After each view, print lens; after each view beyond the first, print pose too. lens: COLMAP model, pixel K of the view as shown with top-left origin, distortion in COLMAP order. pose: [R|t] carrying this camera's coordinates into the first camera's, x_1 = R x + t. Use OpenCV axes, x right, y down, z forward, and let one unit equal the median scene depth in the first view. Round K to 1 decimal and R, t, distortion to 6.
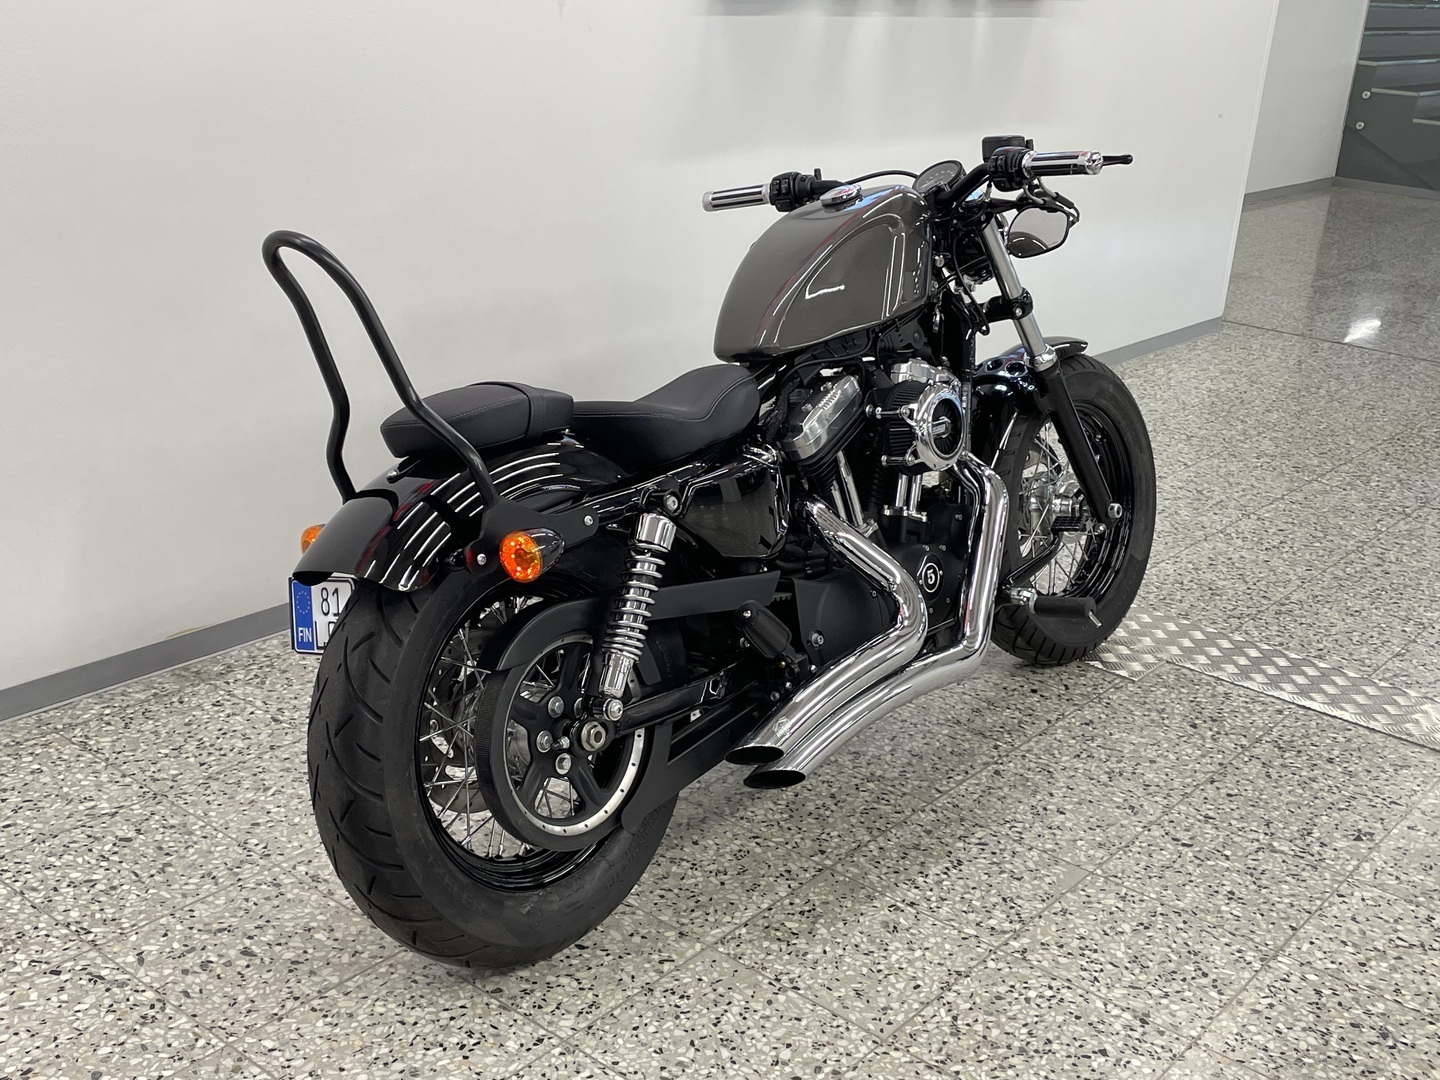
lens RADIAL K [[1675.8, 0, 702.1], [0, 1675.8, 515.5], [0, 0, 1]] dist [0.058516, 0.000000]
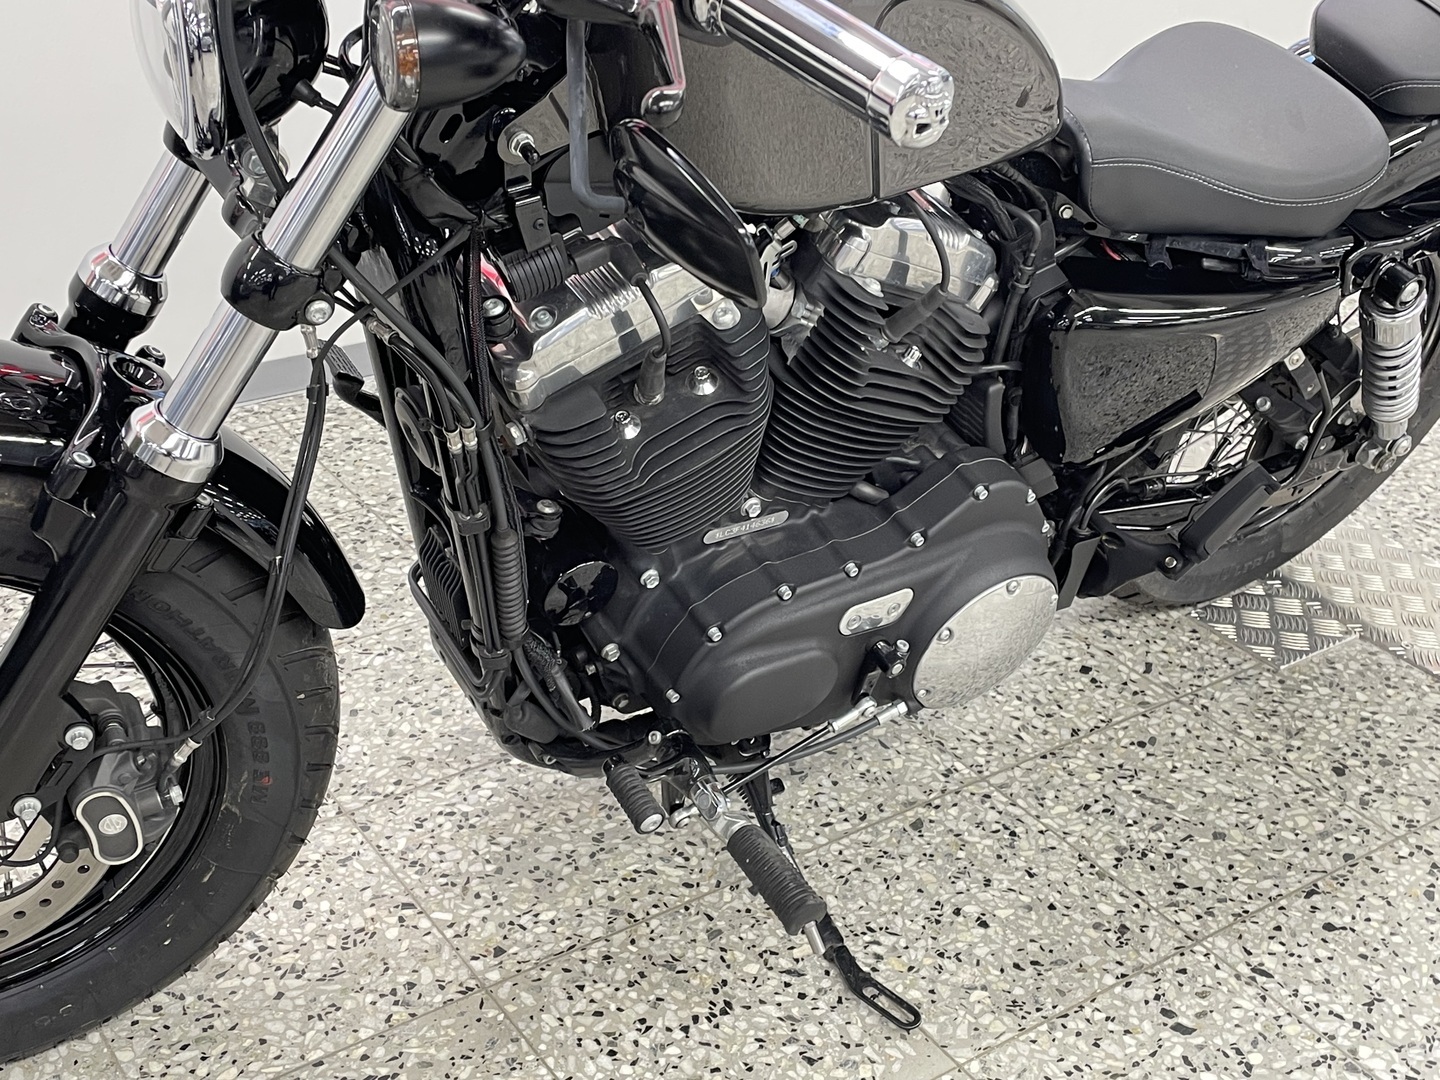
lens RADIAL K [[1783.1, 0, 728.2], [0, 1783.1, 546.2], [0, 0, 1]] dist [0.067121, 0.000000]
pose [[0.960823, 0.104418, -0.256740, 0.321688], [-0.064145, 0.984945, 0.160528, -0.045119], [0.269637, -0.137771, 0.953056, 0.501519]]
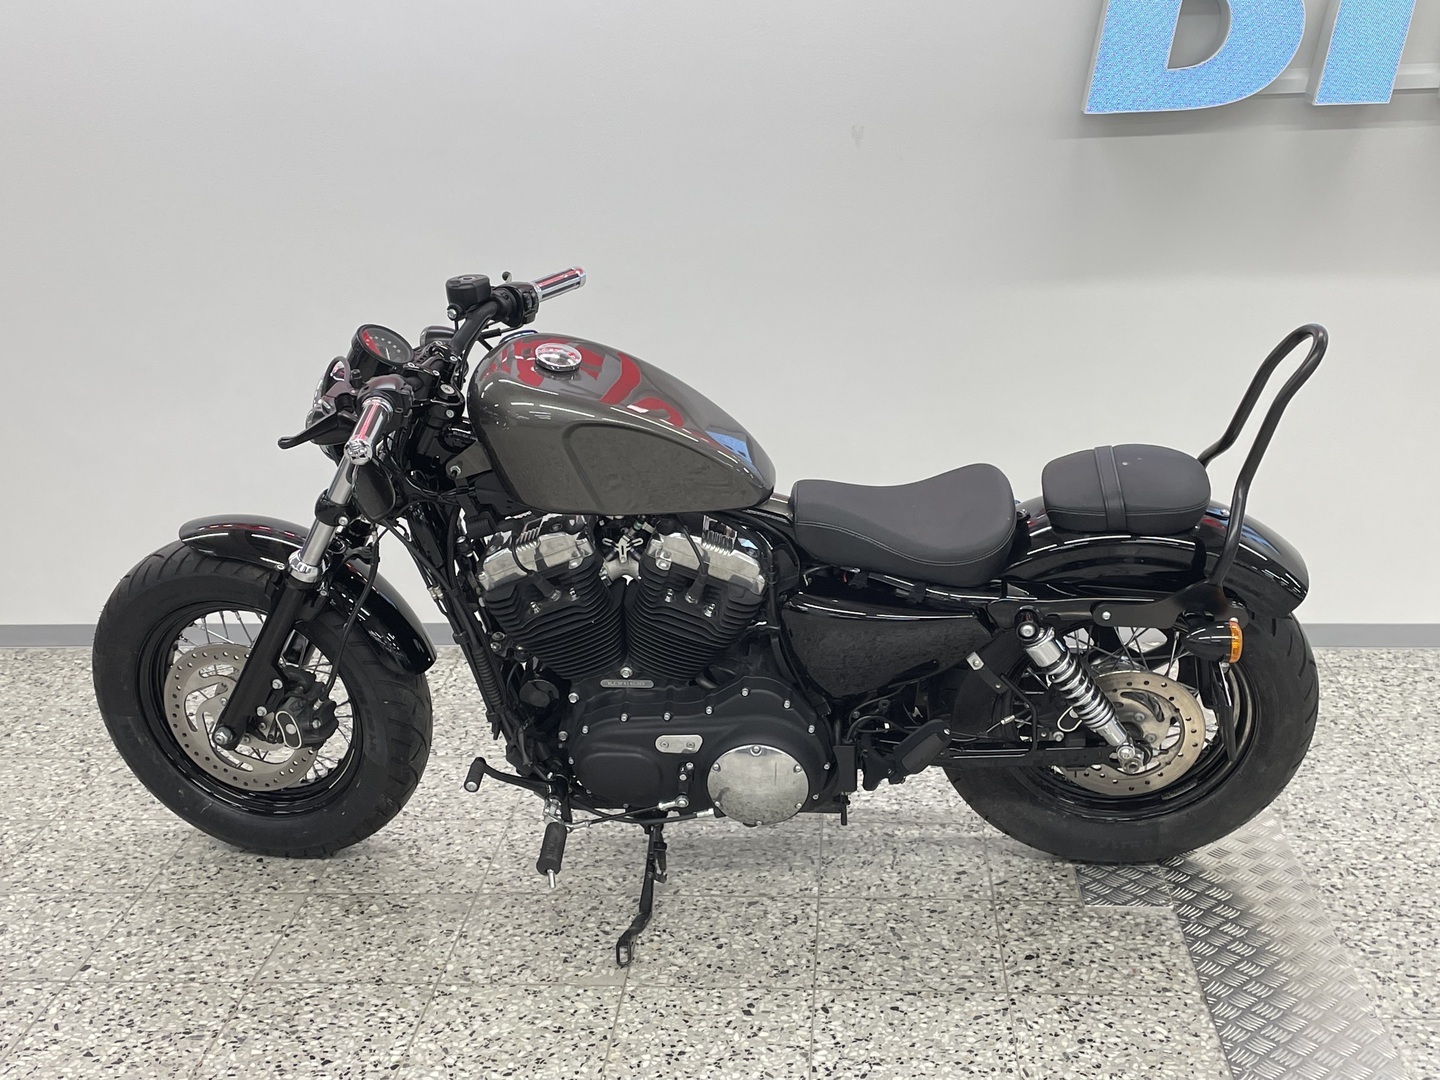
lens RADIAL K [[1783.1, 0, 723.9], [0, 1783.1, 527.5], [0, 0, 1]] dist [0.067121, 0.000000]
pose [[0.566693, 0.139046, -0.812112, 1.199373], [-0.205479, 0.978364, 0.024127, -0.099318], [0.797896, 0.153199, 0.583003, 0.433132]]
